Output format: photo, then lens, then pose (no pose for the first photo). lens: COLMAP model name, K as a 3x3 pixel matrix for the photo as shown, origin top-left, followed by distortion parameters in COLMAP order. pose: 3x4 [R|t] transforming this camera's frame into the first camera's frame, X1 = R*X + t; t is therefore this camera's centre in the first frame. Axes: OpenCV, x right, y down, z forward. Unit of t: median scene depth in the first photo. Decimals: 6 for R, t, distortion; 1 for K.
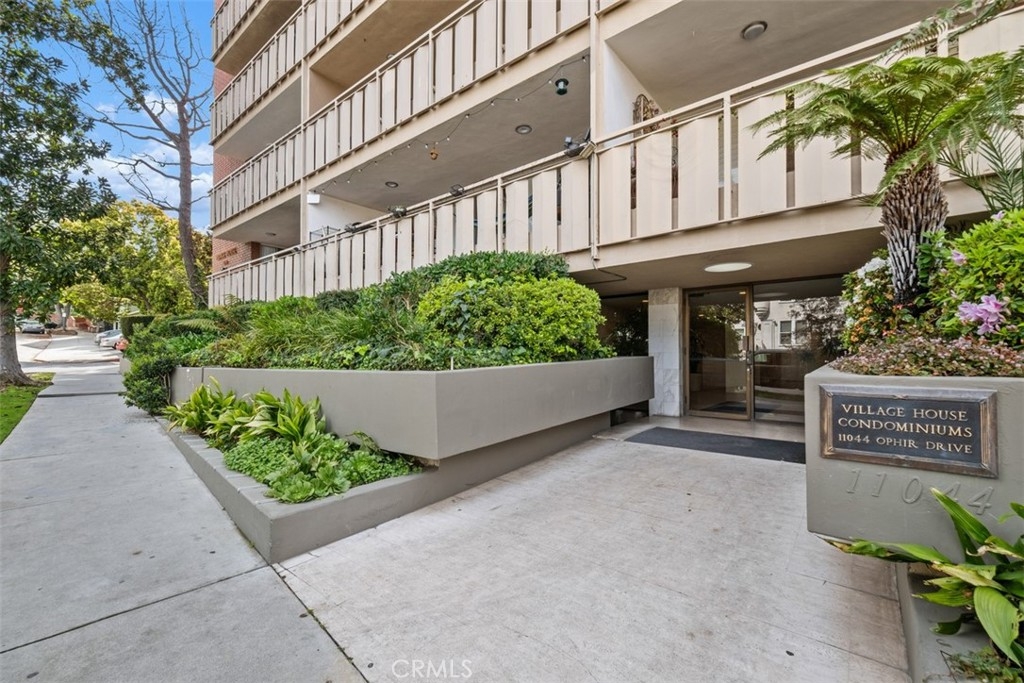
lens RADIAL K [[431.9, 0, 512.2], [0, 431.9, 344.7], [0, 0, 1]] dist [0.009151, 0.000695]
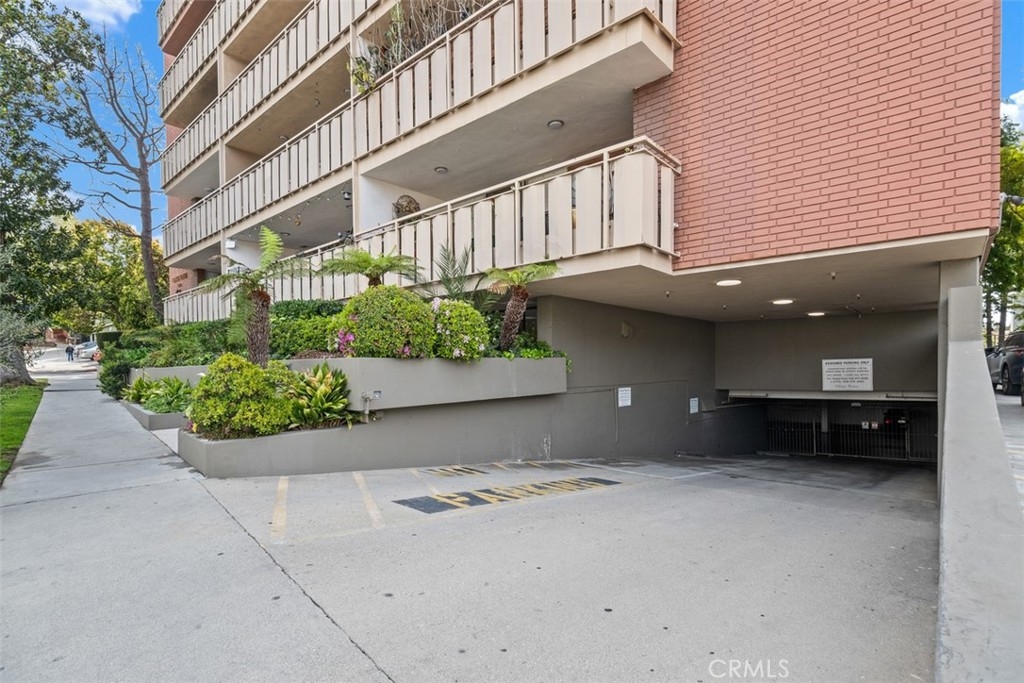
lens RADIAL K [[504.5, 0, 514.3], [0, 504.5, 373.7], [0, 0, 1]] dist [0.005390, -0.000341]
pose [[0.998951, -0.006841, -0.045277, 0.407369], [0.008701, 0.999121, 0.041009, 0.003710], [0.044957, -0.041360, 0.998132, -0.448344]]
